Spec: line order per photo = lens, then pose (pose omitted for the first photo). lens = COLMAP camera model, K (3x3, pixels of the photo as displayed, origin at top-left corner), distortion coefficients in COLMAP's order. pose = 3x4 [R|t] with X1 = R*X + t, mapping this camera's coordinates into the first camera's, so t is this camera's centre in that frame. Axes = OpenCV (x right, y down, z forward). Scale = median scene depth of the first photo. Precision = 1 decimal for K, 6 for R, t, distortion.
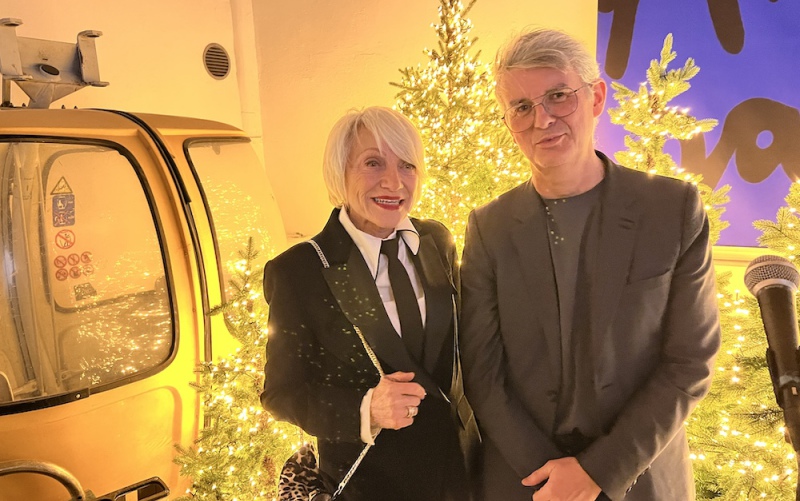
lens RADIAL K [[612.5, 0, 402.8], [0, 612.5, 245.9], [0, 0, 1]] dist [0.000299, -0.013826]
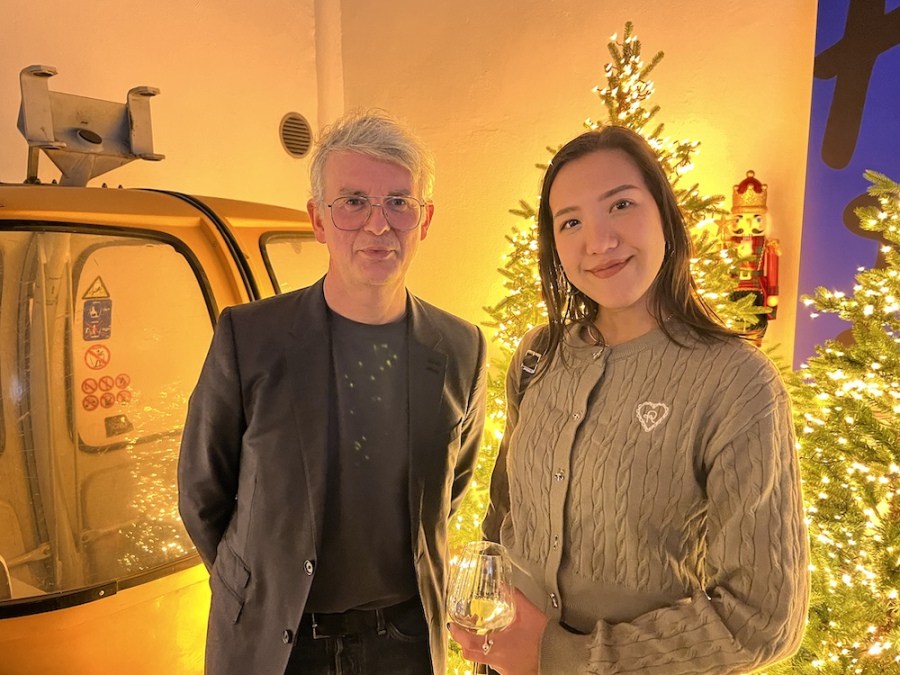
lens RADIAL K [[737.6, 0, 446.6], [0, 737.6, 340.0], [0, 0, 1]] dist [-0.003368, -0.000180]
pose [[0.997325, 0.038696, -0.062012, -0.066712], [-0.040830, 0.998604, -0.033512, -0.022514], [0.060629, 0.035954, 0.997513, 0.118742]]
